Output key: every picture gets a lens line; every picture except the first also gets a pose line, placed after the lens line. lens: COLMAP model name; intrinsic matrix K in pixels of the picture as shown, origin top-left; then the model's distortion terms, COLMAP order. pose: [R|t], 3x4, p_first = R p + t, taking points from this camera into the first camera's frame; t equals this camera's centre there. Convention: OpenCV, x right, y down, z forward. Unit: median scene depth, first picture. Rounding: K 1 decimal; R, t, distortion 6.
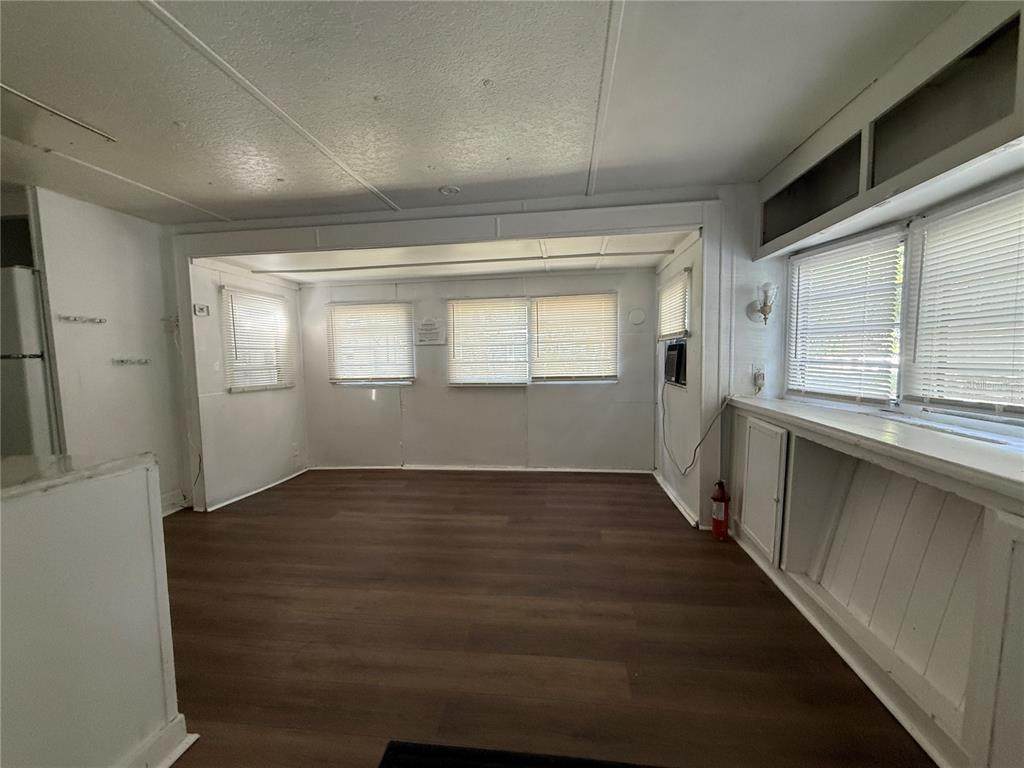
lens RADIAL K [[407.4, 0, 512.0], [0, 407.4, 384.0], [0, 0, 1]] dist [-0.001254, 0.000185]
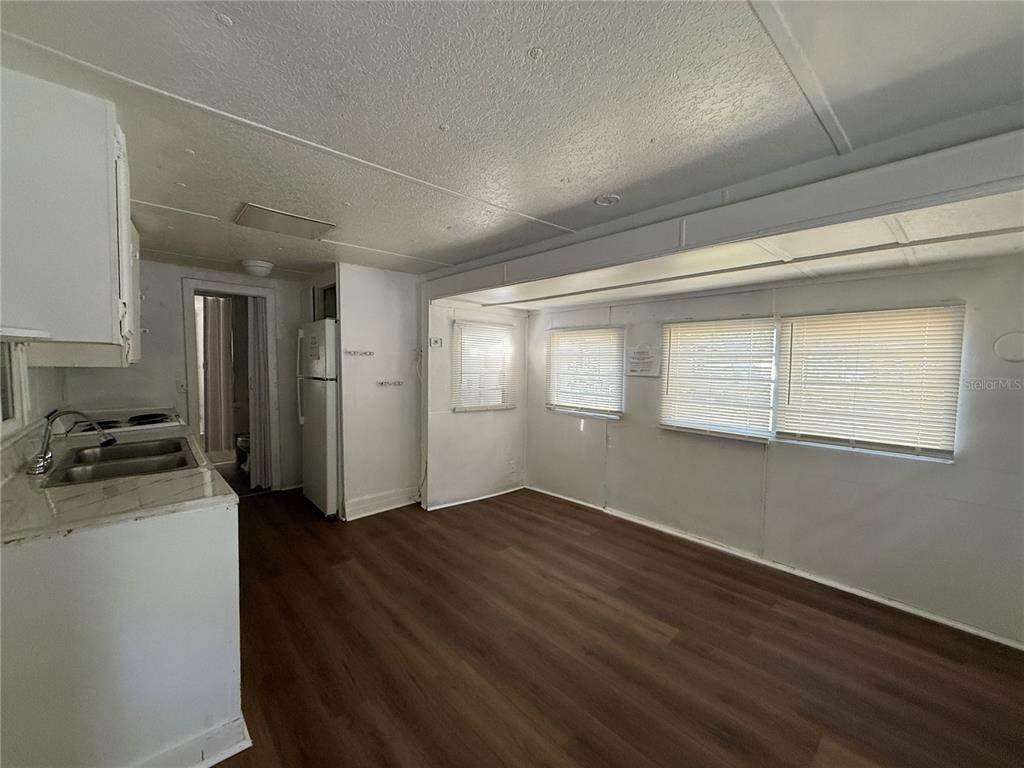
lens RADIAL K [[410.4, 0, 512.0], [0, 410.4, 384.0], [0, 0, 1]] dist [0.001658, -0.000254]
pose [[0.762528, 0.066610, -0.643517, 0.168619], [-0.078586, 0.996857, 0.010064, -0.077841], [0.642164, 0.042898, 0.765366, 0.196994]]
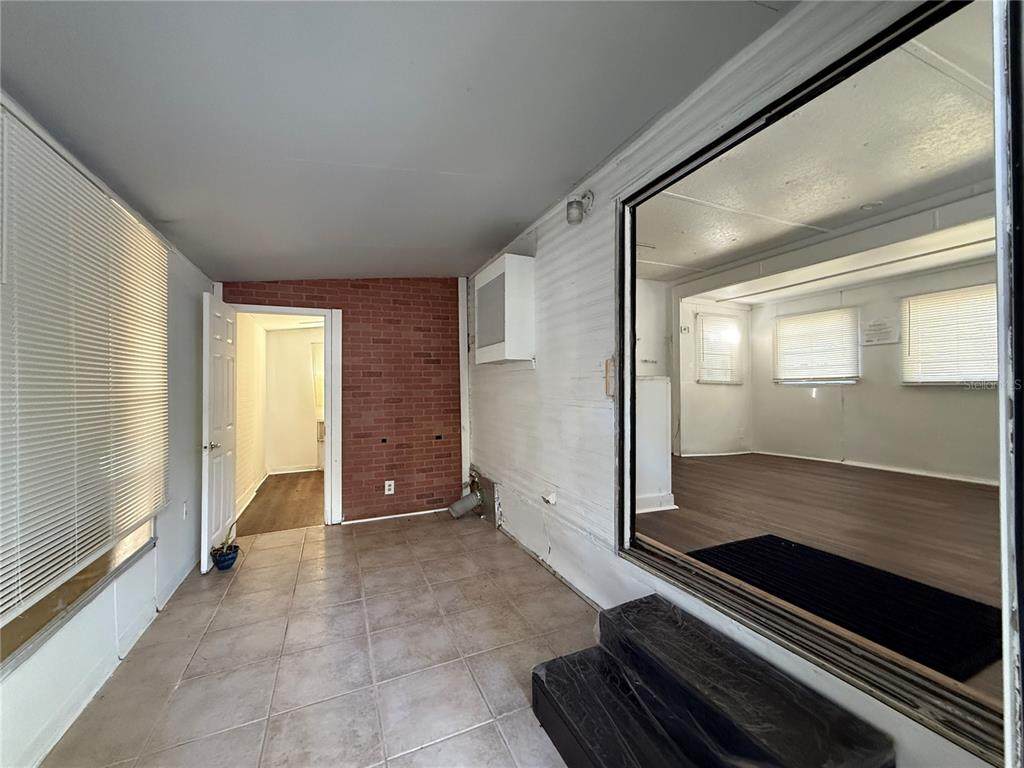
lens RADIAL K [[410.4, 0, 512.0], [0, 410.4, 384.0], [0, 0, 1]] dist [0.001658, -0.000254]
pose [[0.514377, 0.008272, -0.857524, 0.239482], [-0.070619, 0.996966, -0.032743, 0.116121], [0.854651, 0.077400, 0.513401, -0.345319]]
